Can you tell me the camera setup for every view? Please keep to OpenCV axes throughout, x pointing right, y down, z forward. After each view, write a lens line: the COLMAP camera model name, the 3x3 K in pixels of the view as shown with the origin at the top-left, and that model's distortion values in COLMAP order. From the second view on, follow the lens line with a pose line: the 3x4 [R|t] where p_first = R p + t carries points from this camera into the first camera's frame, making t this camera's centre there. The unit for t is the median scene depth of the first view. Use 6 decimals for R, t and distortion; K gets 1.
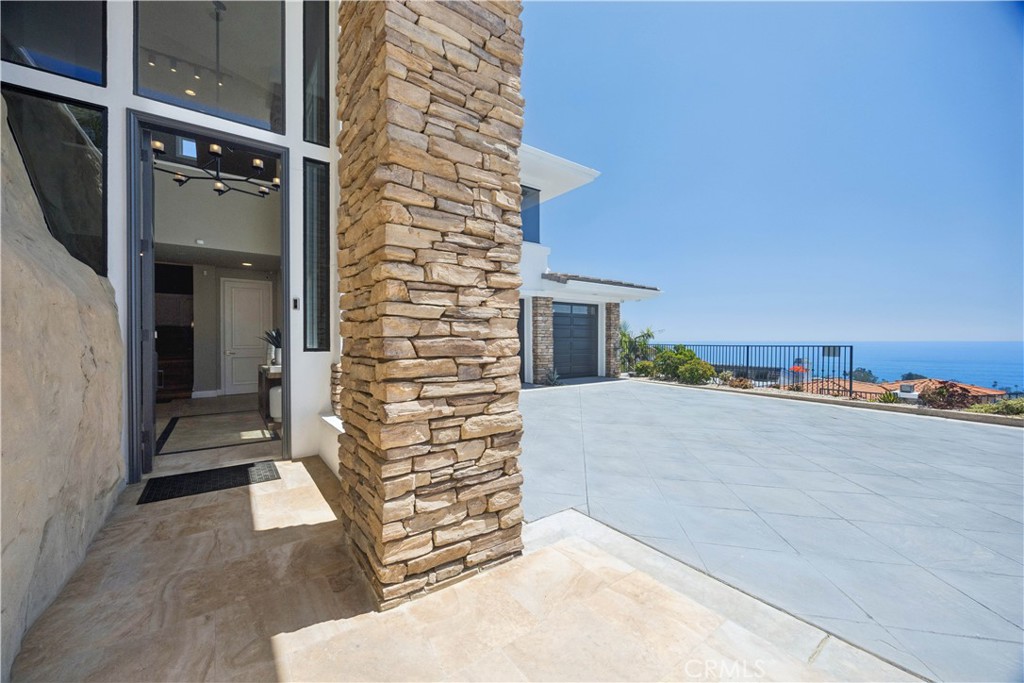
lens RADIAL K [[387.4, 0, 499.5], [0, 387.4, 342.6], [0, 0, 1]] dist [-0.002410, -0.000306]
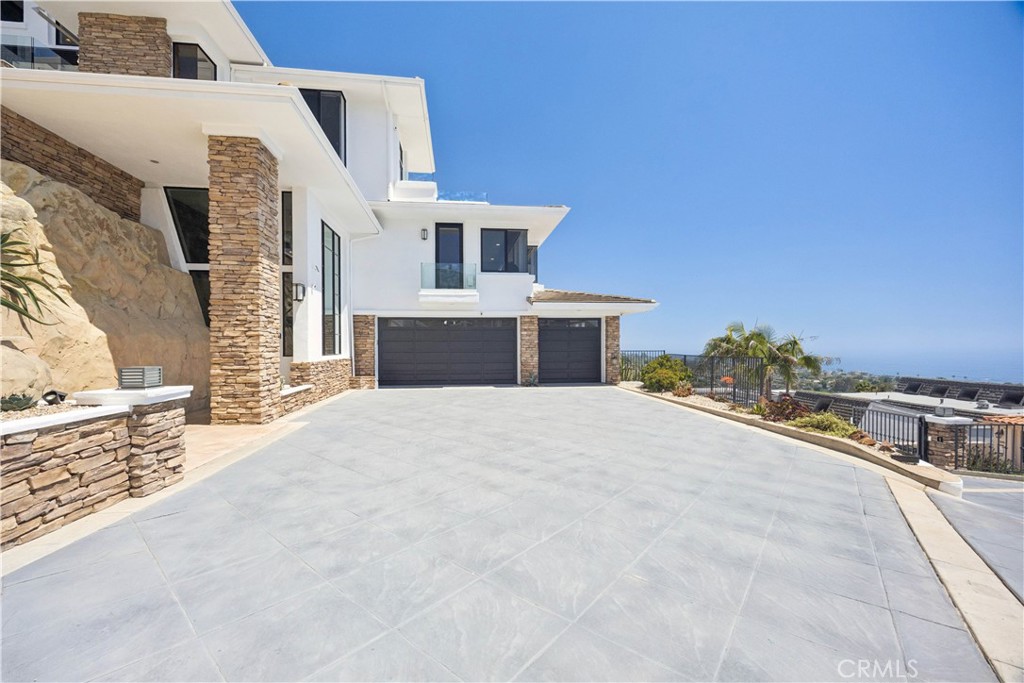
lens RADIAL K [[390.2, 0, 495.0], [0, 390.2, 353.0], [0, 0, 1]] dist [-0.004457, -0.000115]
pose [[0.869703, 0.007481, -0.493518, 3.366043], [-0.003612, 0.999955, 0.008792, -0.039918], [0.493562, -0.005864, 0.869691, -0.778473]]
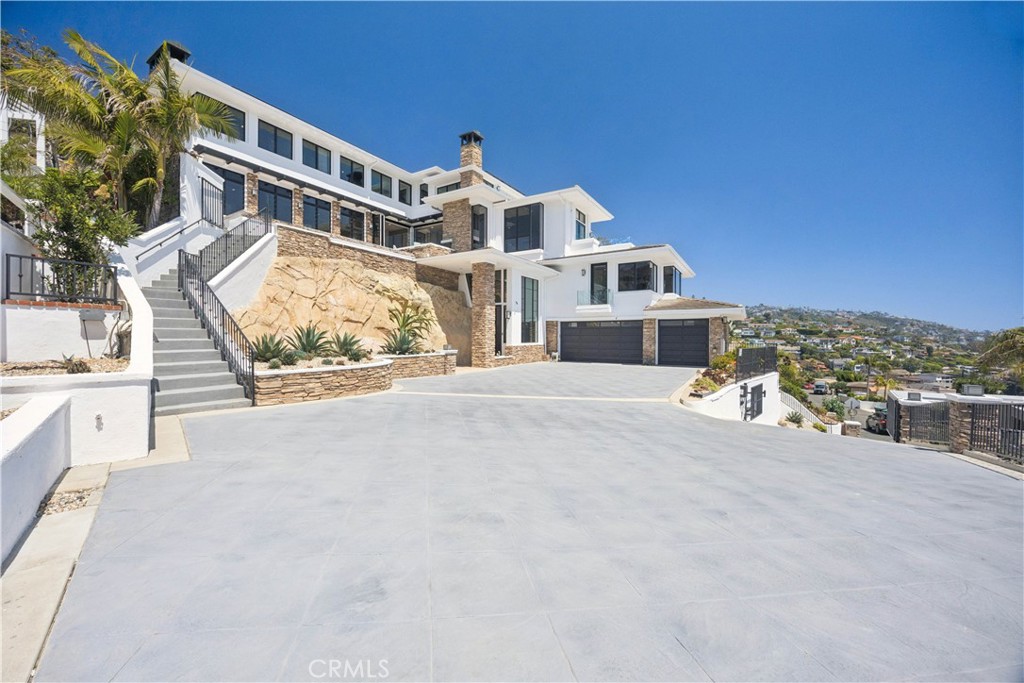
lens RADIAL K [[381.4, 0, 512.0], [0, 381.4, 341.5], [0, 0, 1]] dist [-0.001529, -0.000047]
pose [[0.387205, 0.015065, -0.921871, 8.212724], [-0.010481, 0.999874, 0.011937, -0.112480], [0.921934, 0.005040, 0.387314, -1.701618]]
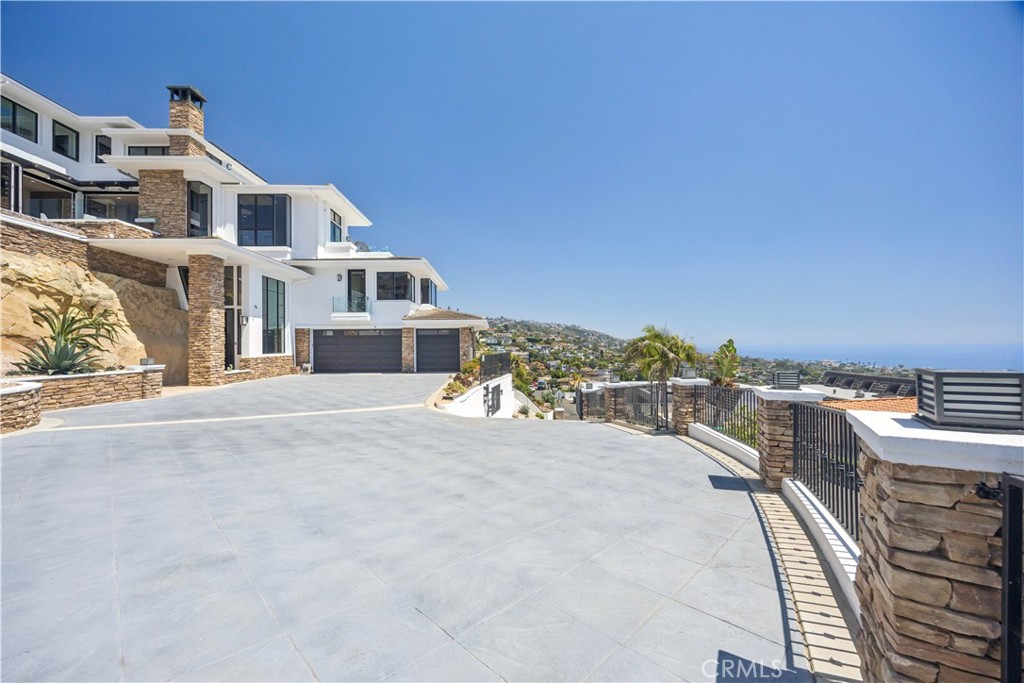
lens RADIAL K [[387.4, 0, 499.5], [0, 387.4, 342.6], [0, 0, 1]] dist [-0.002410, -0.000306]
pose [[0.824581, -0.006922, -0.565701, 8.335525], [0.001106, 0.999943, -0.010624, -0.113786], [0.565743, 0.008135, 0.824542, -1.735116]]
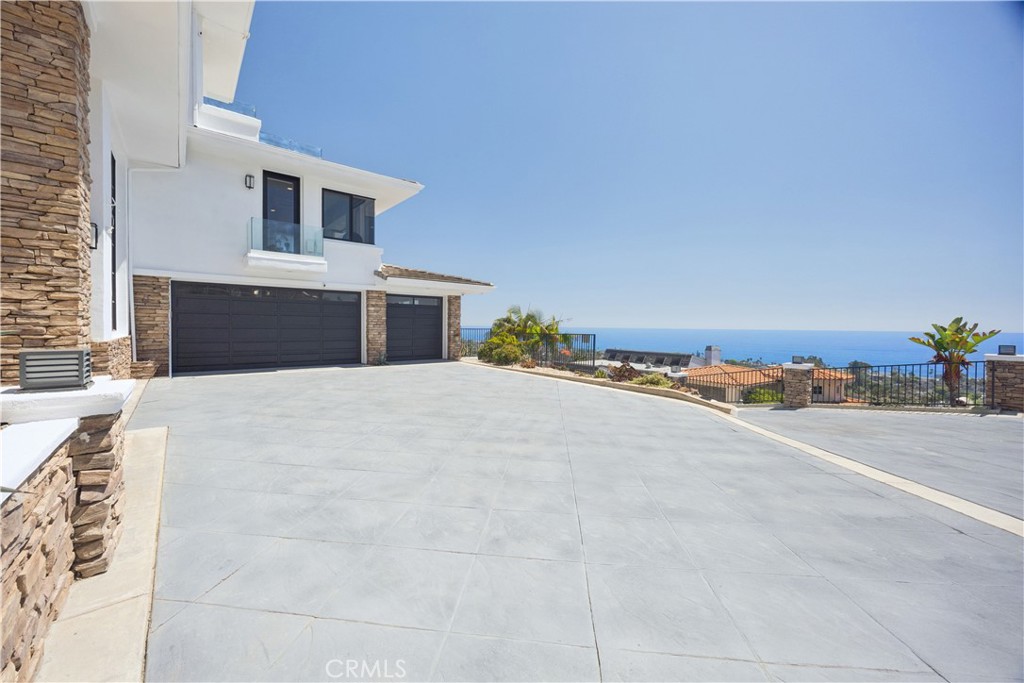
lens RADIAL K [[391.0, 0, 495.4], [0, 391.0, 334.1], [0, 0, 1]] dist [-0.008804, -0.000001]
pose [[0.998229, 0.011096, 0.058440, 2.138193], [-0.011823, 0.999857, 0.012105, -0.019577], [-0.058297, -0.012775, 0.998218, -1.093931]]
